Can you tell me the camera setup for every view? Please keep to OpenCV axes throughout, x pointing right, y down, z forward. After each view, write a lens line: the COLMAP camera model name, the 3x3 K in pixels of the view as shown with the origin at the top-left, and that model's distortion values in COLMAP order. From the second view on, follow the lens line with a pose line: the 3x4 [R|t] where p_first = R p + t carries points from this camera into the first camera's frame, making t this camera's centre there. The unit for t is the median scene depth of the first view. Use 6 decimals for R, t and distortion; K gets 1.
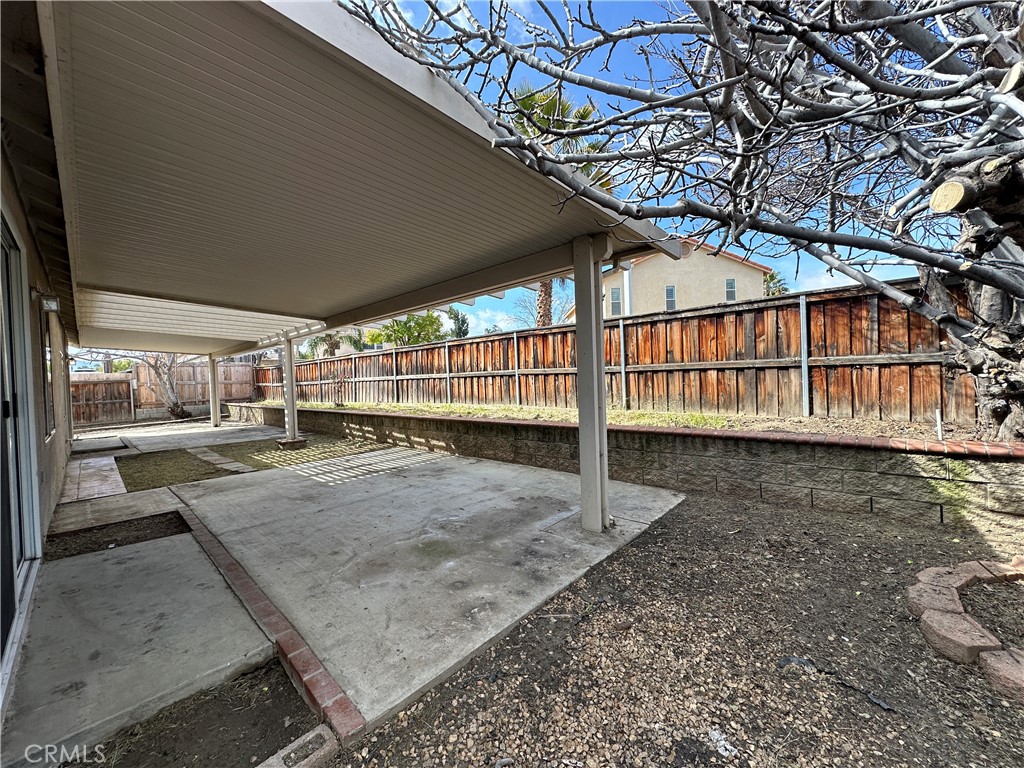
lens RADIAL K [[406.4, 0, 510.5], [0, 406.4, 382.9], [0, 0, 1]] dist [-0.003198, 0.000542]
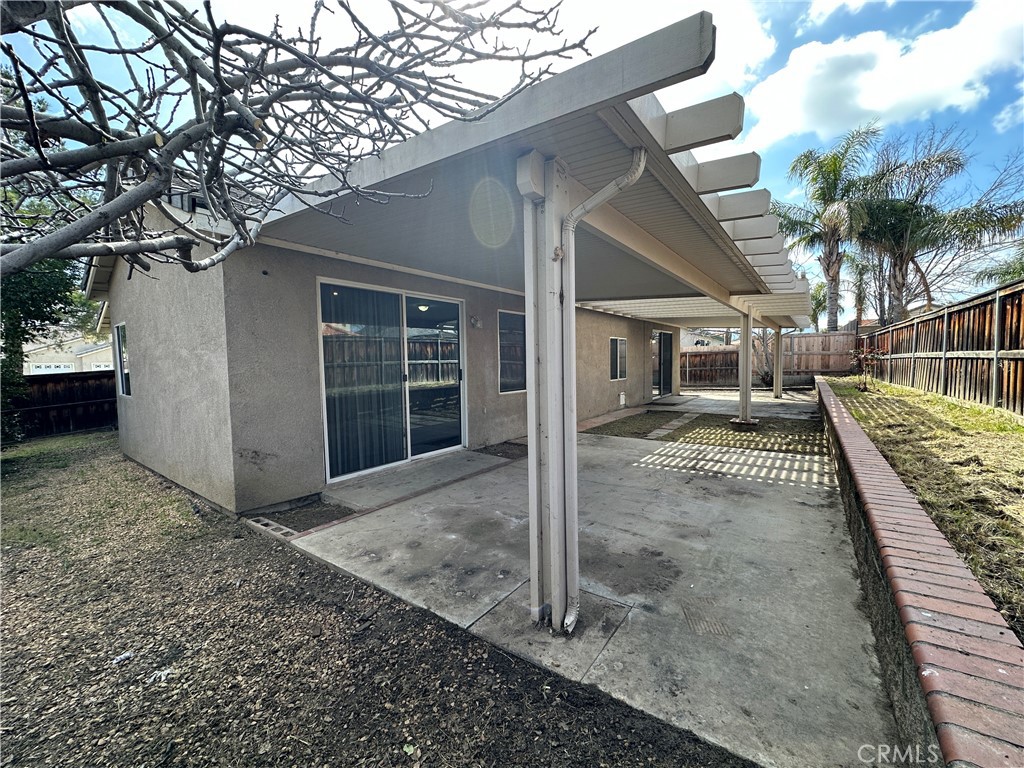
lens RADIAL K [[406.4, 0, 510.6], [0, 406.4, 384.7], [0, 0, 1]] dist [-0.003198, 0.000542]
pose [[0.119420, 0.090198, -0.988738, 0.882450], [0.000470, 0.995859, 0.090905, -0.081392], [0.992844, -0.011321, 0.118883, 0.932766]]
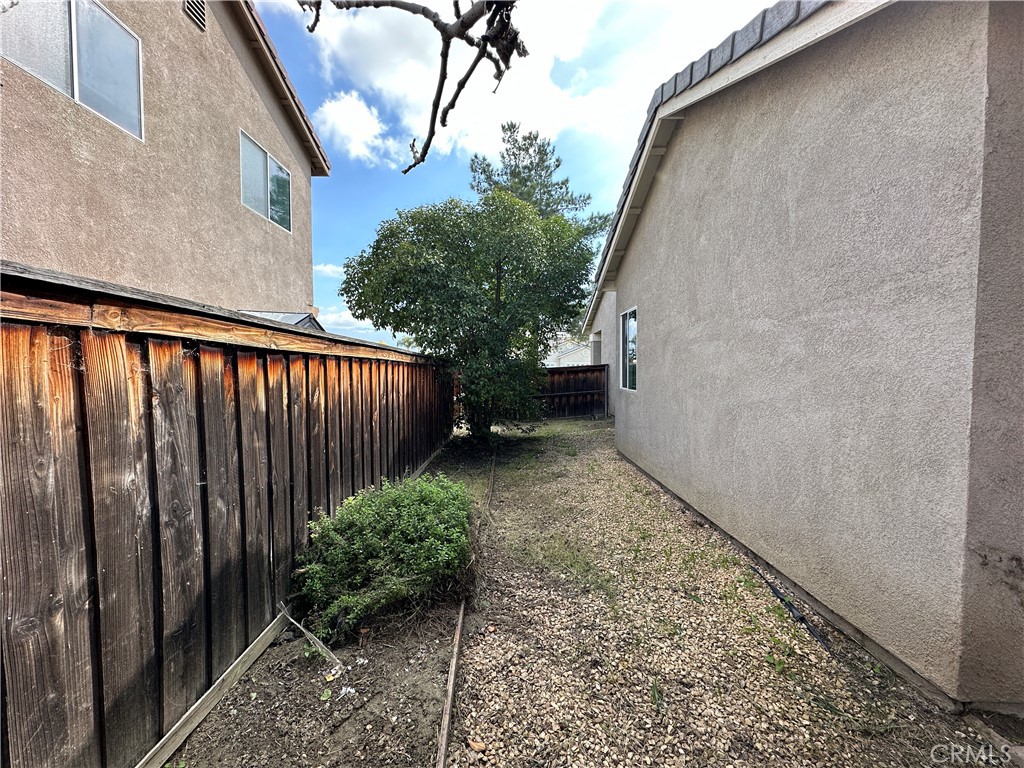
lens RADIAL K [[406.4, 0, 511.3], [0, 406.4, 386.7], [0, 0, 1]] dist [-0.003198, 0.000542]
pose [[-0.718010, 0.068780, -0.692626, 0.346166], [0.019112, 0.996679, 0.079161, -0.016734], [0.695771, 0.043601, -0.716939, 0.259562]]
